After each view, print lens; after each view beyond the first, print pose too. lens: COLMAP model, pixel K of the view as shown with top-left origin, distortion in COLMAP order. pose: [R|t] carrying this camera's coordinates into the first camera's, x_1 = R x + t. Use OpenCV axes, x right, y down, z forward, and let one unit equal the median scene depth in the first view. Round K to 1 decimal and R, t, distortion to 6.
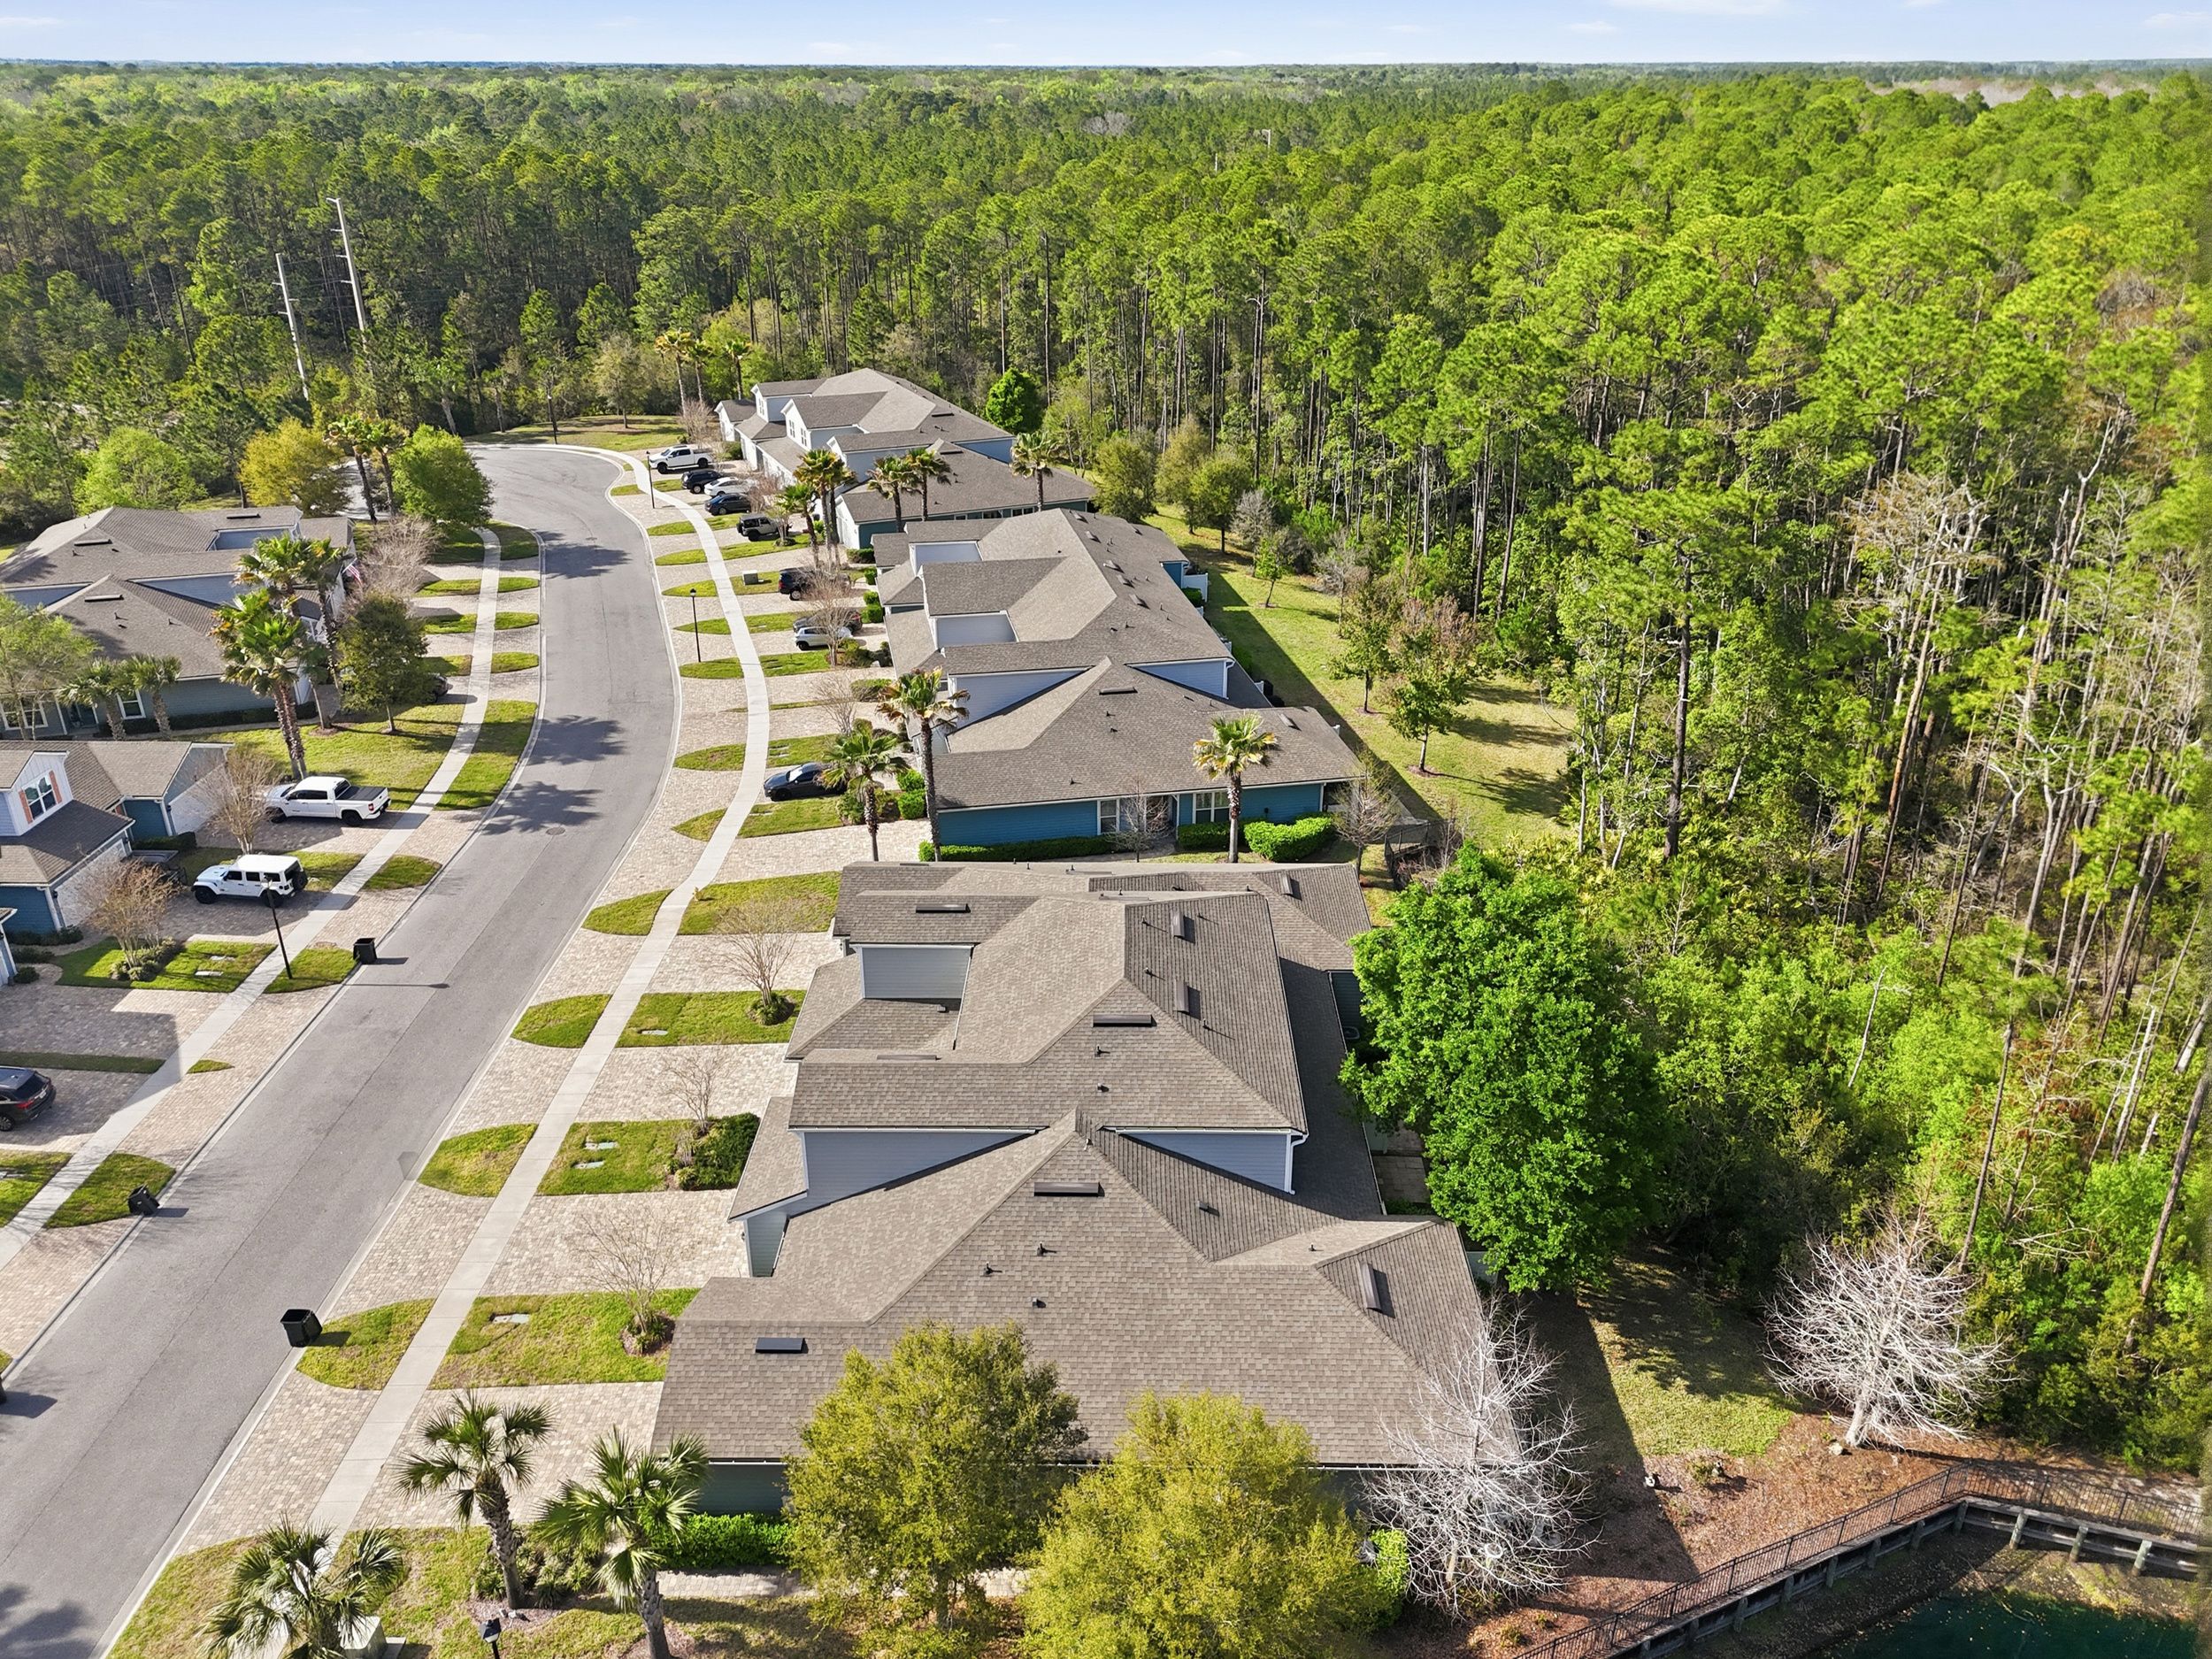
lens RADIAL K [[1632.8, 0, 1127.8], [0, 1632.8, 836.2], [0, 0, 1]] dist [0.042934, -0.028725]
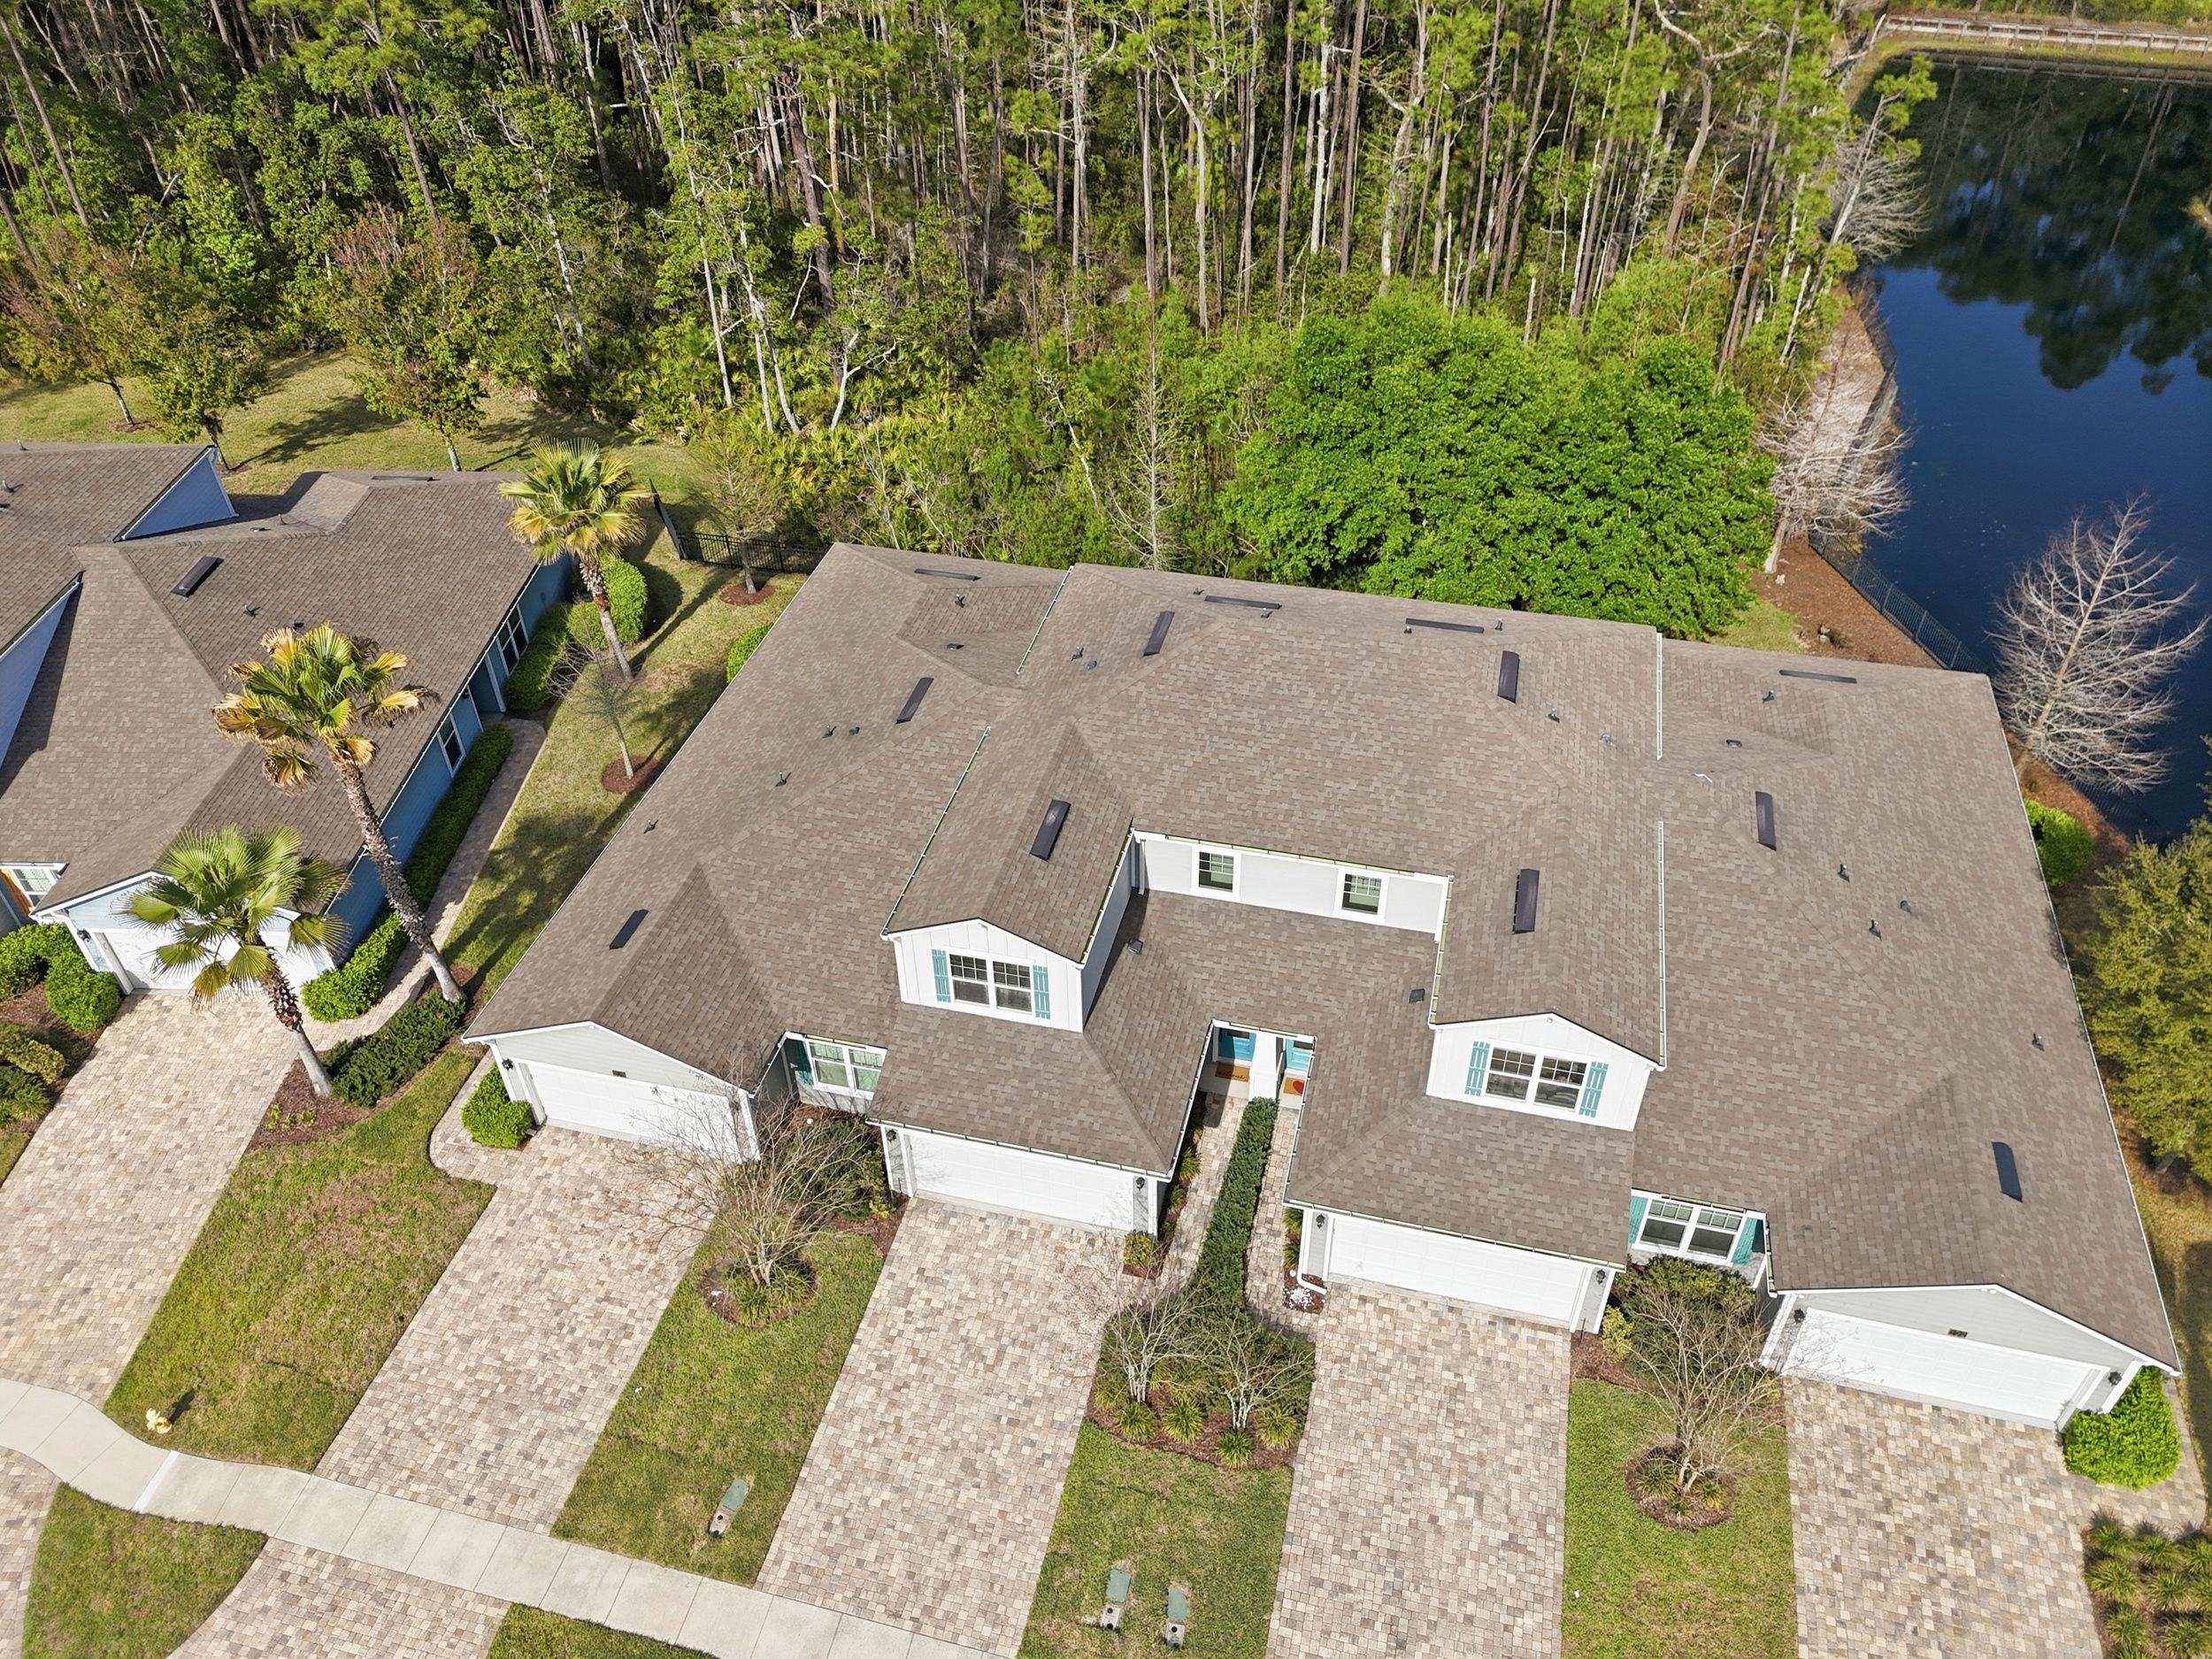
lens RADIAL K [[1632.8, 0, 1094.0], [0, 1632.8, 828.8], [0, 0, 1]] dist [0.042934, -0.028725]
pose [[0.246298, -0.623085, 0.742363, -0.497726], [0.424741, 0.757880, 0.495190, -0.221006], [-0.871167, 0.193347, 0.451314, 0.663579]]
